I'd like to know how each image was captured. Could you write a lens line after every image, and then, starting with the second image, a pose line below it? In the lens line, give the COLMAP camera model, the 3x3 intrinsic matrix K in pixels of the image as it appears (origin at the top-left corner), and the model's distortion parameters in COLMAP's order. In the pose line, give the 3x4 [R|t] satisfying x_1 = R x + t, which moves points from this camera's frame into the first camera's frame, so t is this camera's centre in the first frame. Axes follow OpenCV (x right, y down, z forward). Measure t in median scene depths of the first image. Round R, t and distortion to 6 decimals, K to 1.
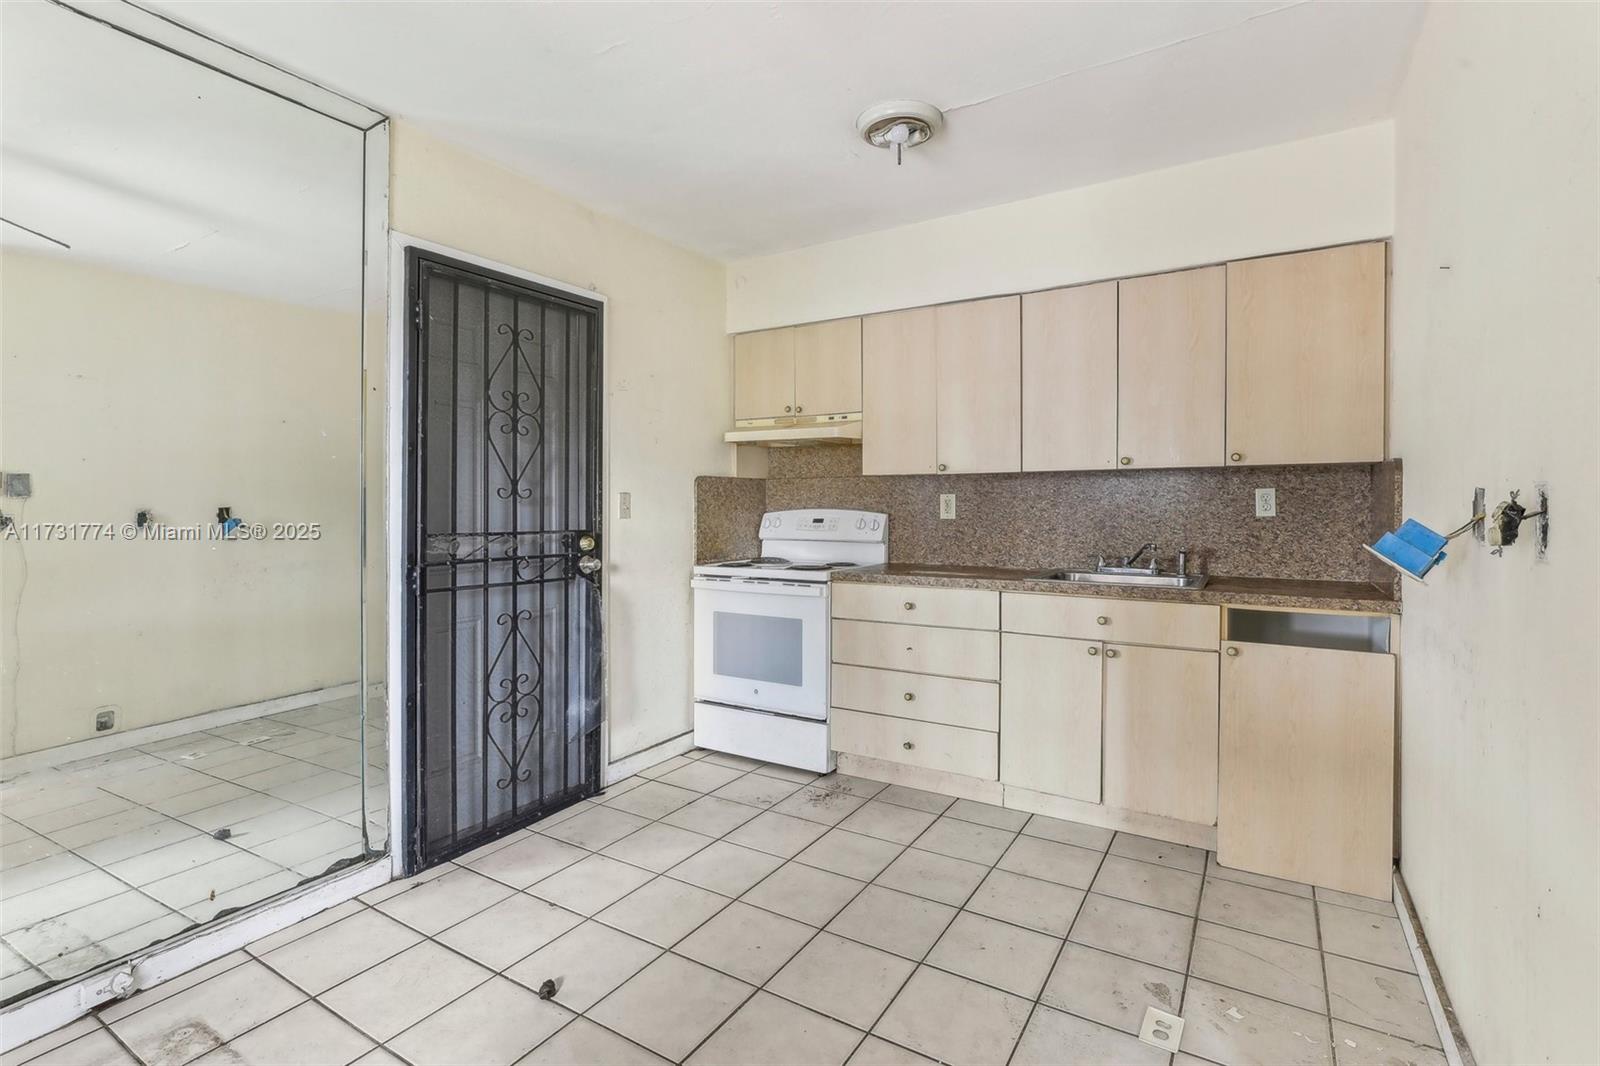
lens RADIAL K [[742.3, 0, 789.5], [0, 742.3, 500.7], [0, 0, 1]] dist [-0.011756, -0.000156]
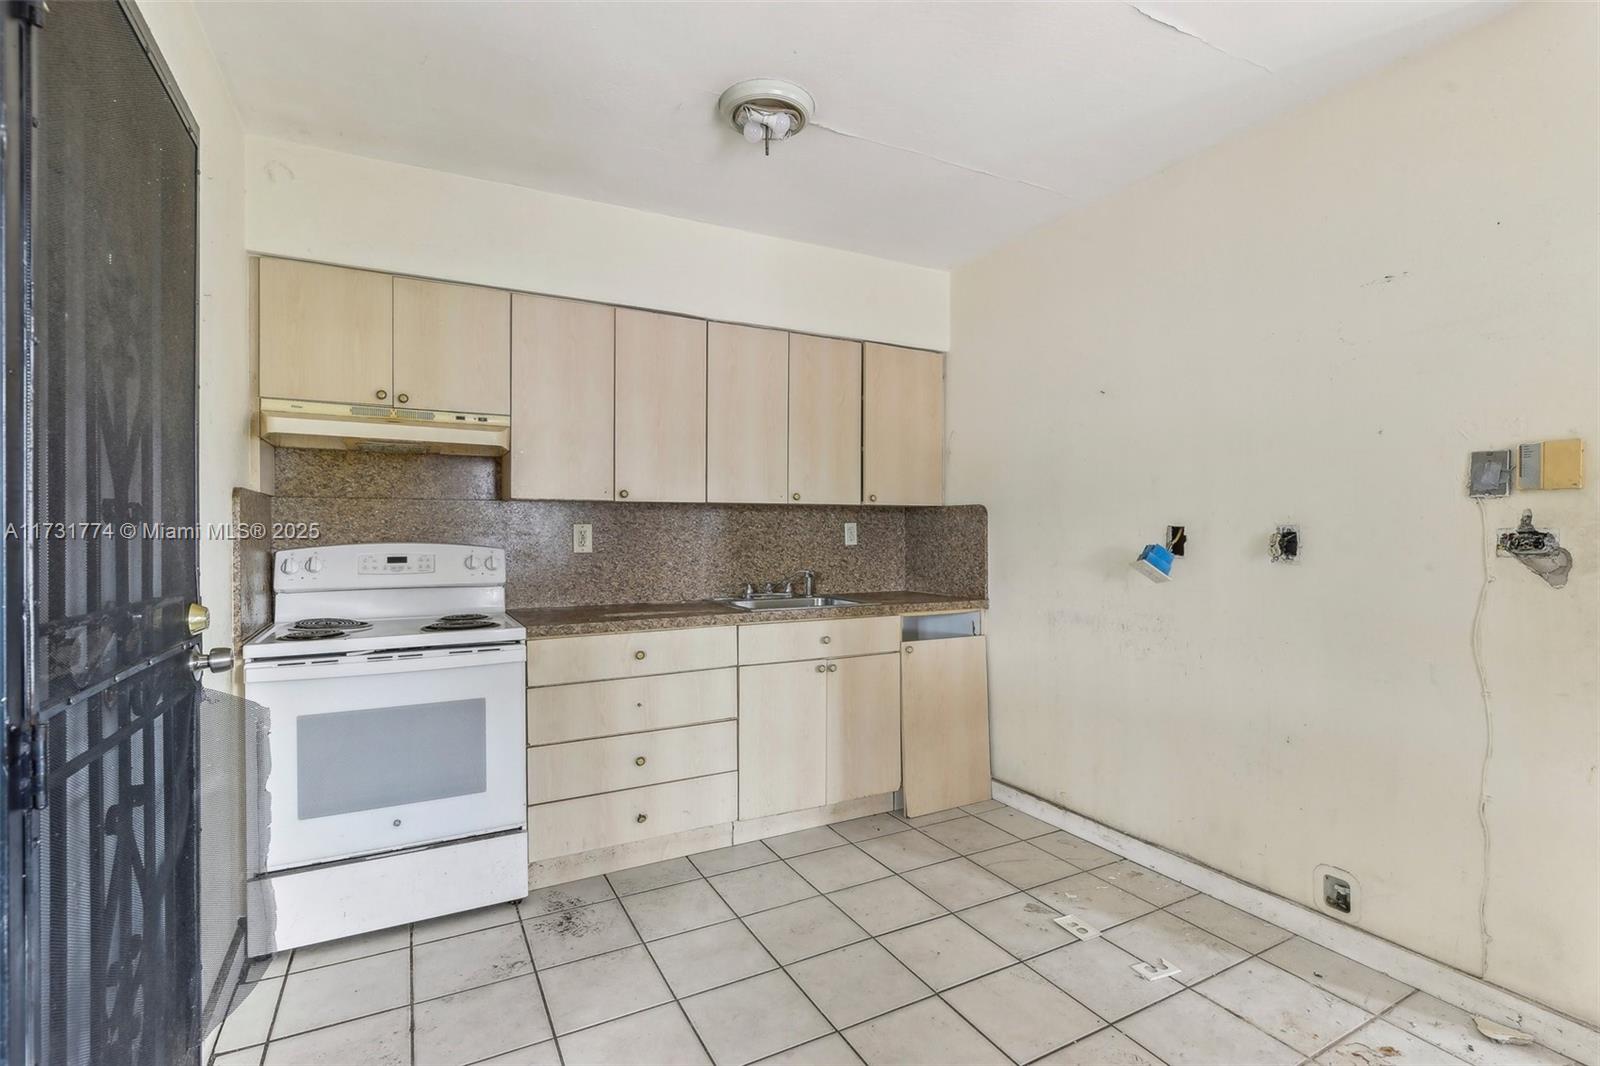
lens RADIAL K [[742.3, 0, 799.4], [0, 742.3, 538.2], [0, 0, 1]] dist [-0.011756, -0.000156]
pose [[0.494448, -0.004170, 0.869197, -0.494659], [-0.002078, 0.999980, 0.005980, 0.001854], [-0.869205, -0.004763, 0.494429, 0.423953]]
